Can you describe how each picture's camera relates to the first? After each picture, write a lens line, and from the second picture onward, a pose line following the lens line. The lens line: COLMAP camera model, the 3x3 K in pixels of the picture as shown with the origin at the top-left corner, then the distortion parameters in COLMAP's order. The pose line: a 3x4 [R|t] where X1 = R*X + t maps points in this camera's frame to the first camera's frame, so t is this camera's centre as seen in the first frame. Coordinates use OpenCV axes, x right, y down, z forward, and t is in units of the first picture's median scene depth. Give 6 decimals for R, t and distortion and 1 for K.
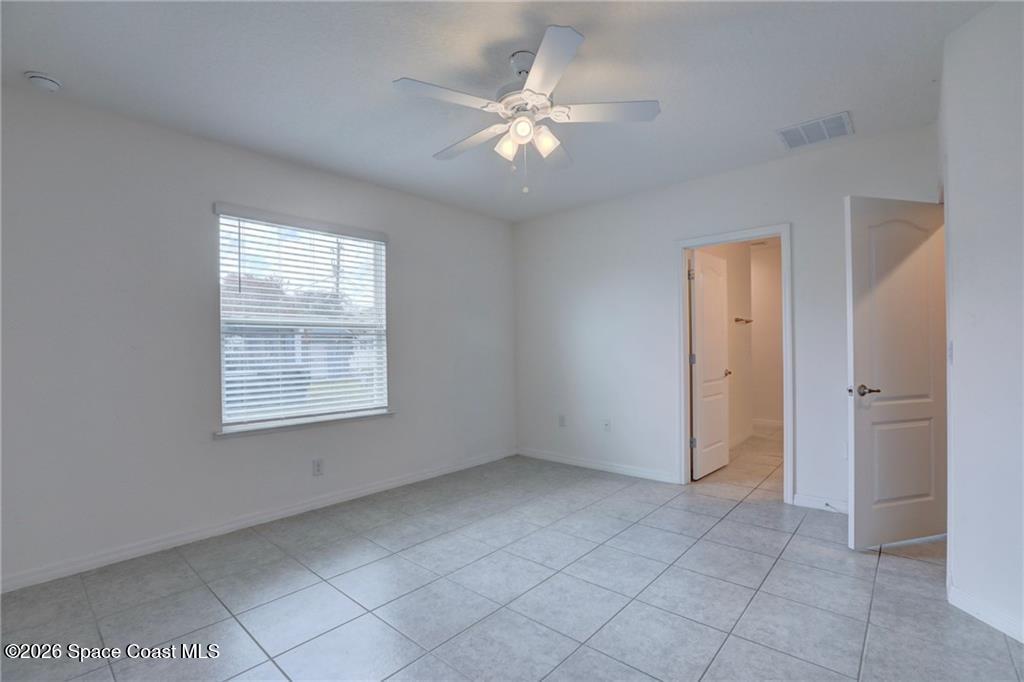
lens RADIAL K [[462.2, 0, 513.6], [0, 462.2, 341.0], [0, 0, 1]] dist [-0.034107, 0.000116]
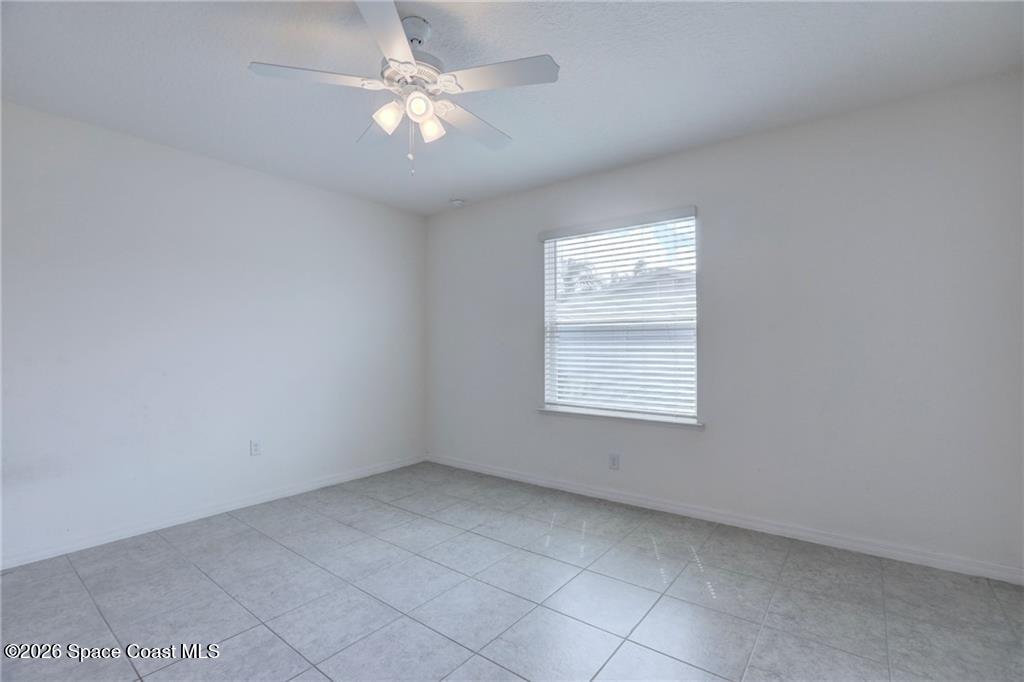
lens RADIAL K [[462.2, 0, 513.6], [0, 462.2, 341.0], [0, 0, 1]] dist [-0.034107, 0.000116]
pose [[0.069660, -0.000107, -0.997571, 0.618432], [0.016386, 0.999865, 0.001037, 0.004125], [0.997436, -0.016419, 0.069653, 0.760035]]
